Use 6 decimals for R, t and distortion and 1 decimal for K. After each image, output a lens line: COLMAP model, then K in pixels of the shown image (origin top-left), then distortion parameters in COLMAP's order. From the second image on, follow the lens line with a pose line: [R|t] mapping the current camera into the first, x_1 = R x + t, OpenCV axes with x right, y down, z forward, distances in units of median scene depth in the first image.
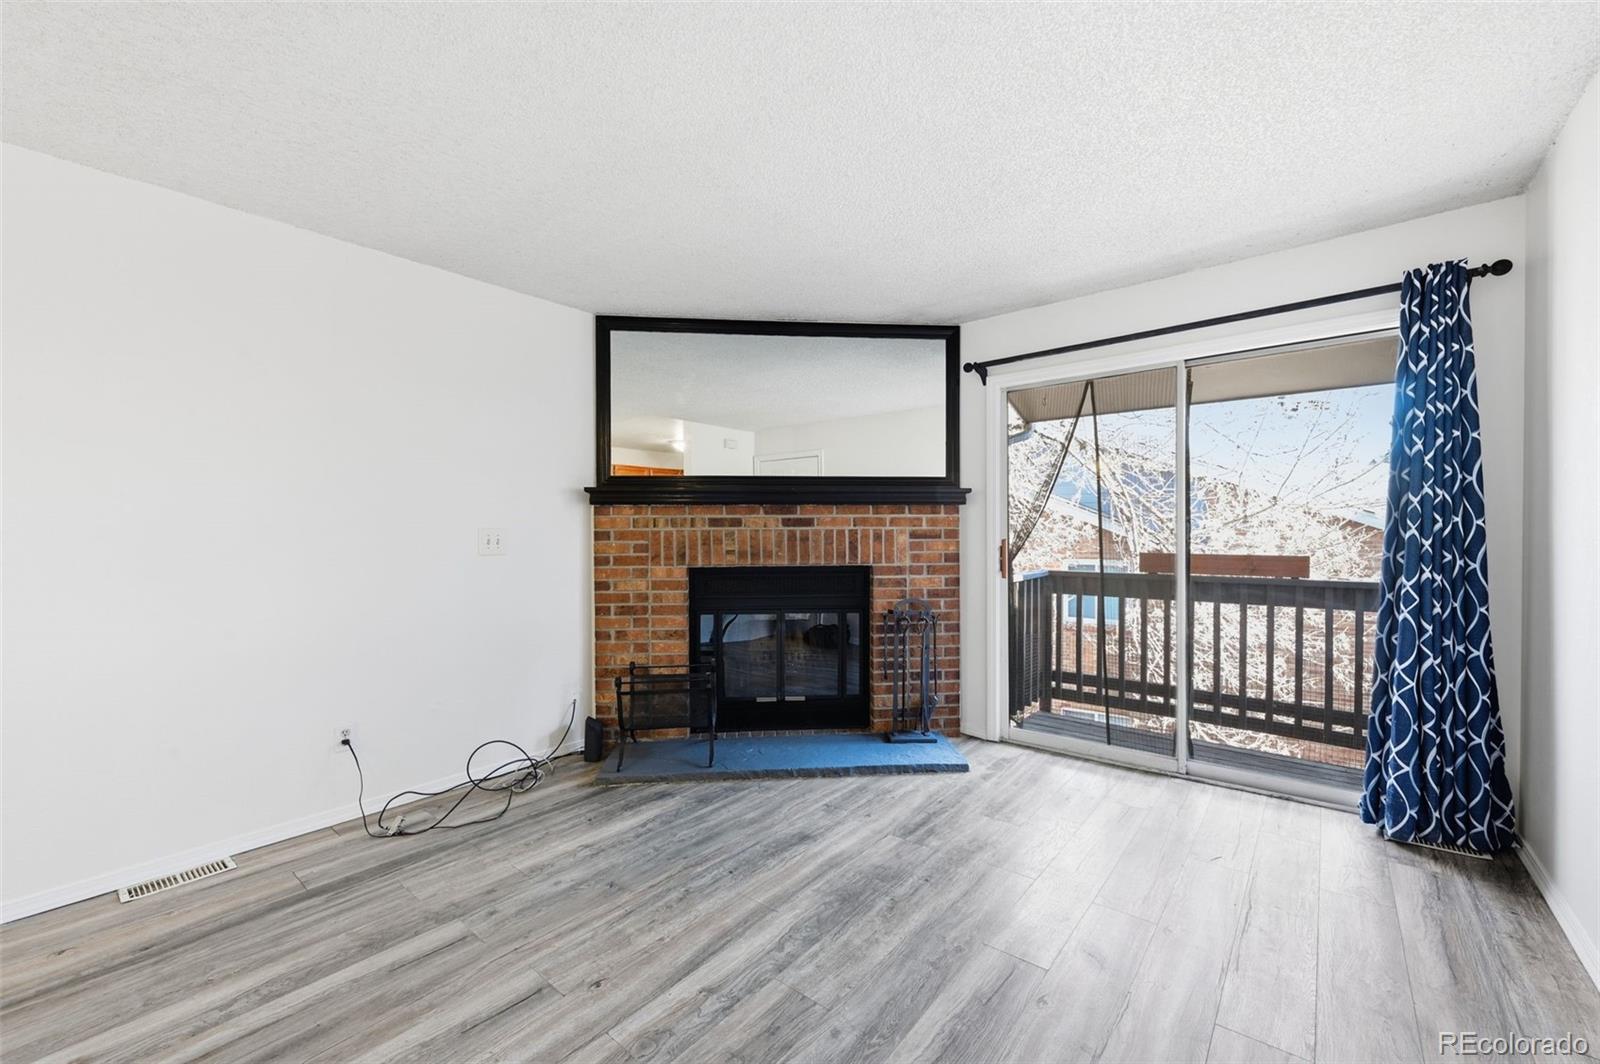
lens RADIAL K [[642.1, 0, 804.0], [0, 642.1, 539.1], [0, 0, 1]] dist [-0.000811, 0.000450]
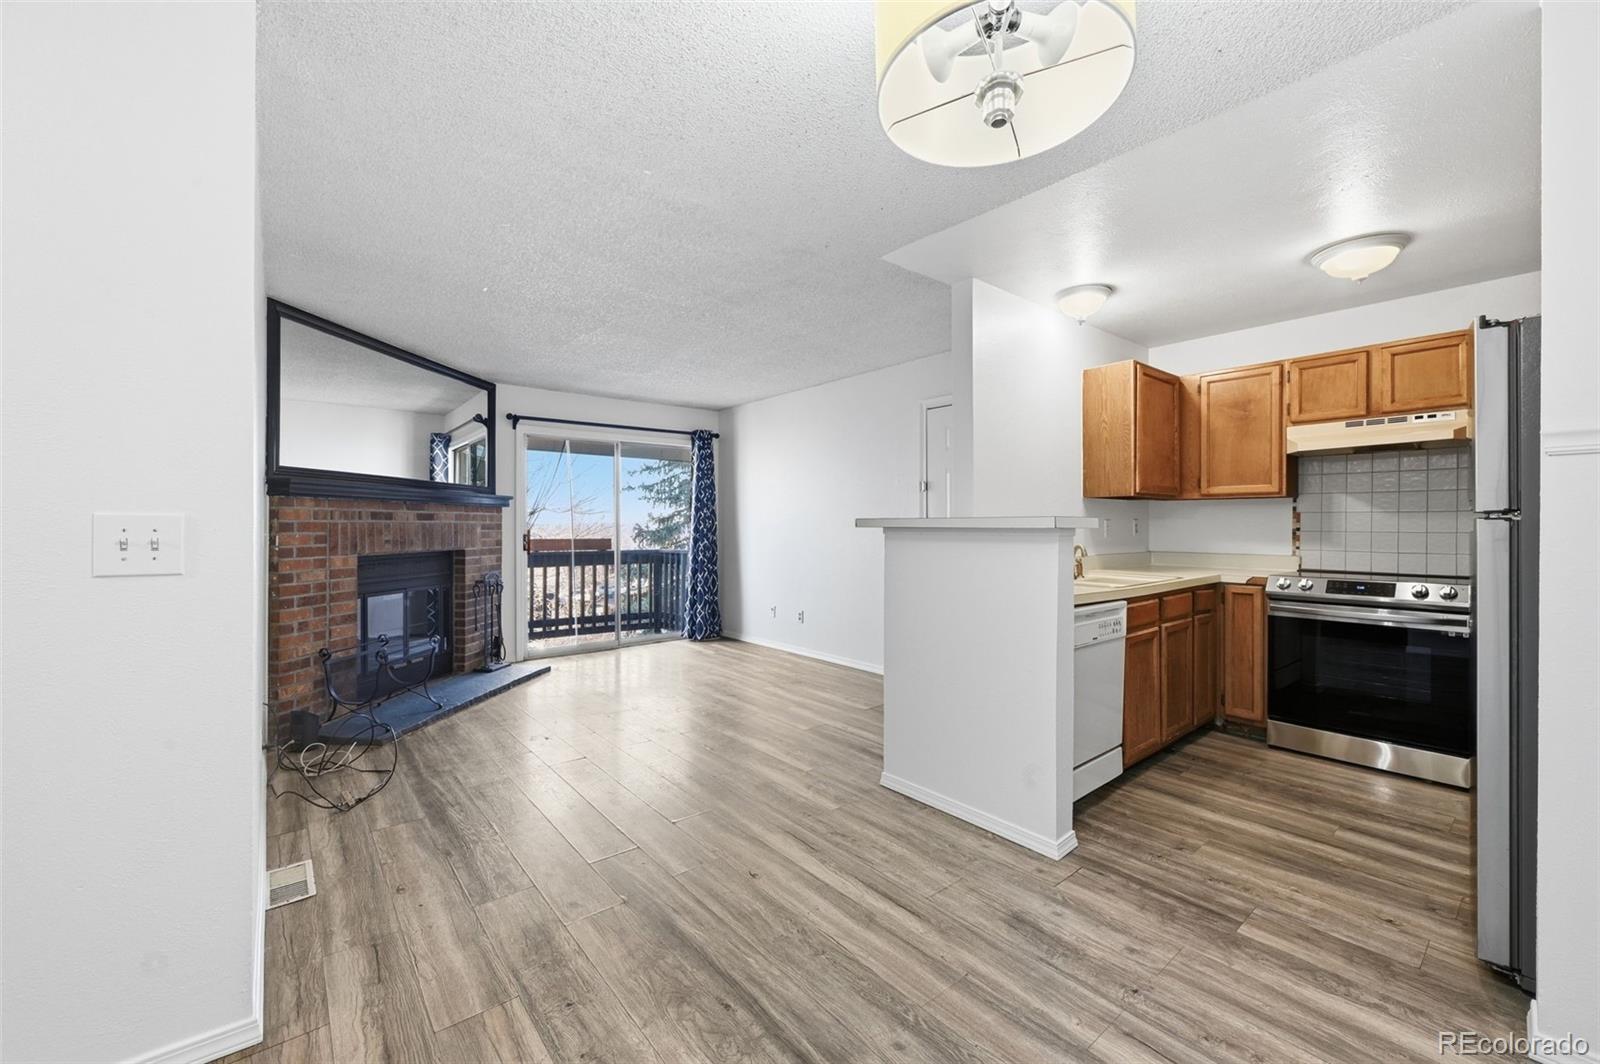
lens RADIAL K [[636.4, 0, 804.9], [0, 636.4, 527.0], [0, 0, 1]] dist [-0.000387, 0.000061]
pose [[0.189816, 0.002940, 0.981815, -1.110584], [0.009611, 0.999942, -0.004852, 0.006633], [-0.981773, 0.010357, 0.189776, 0.038388]]
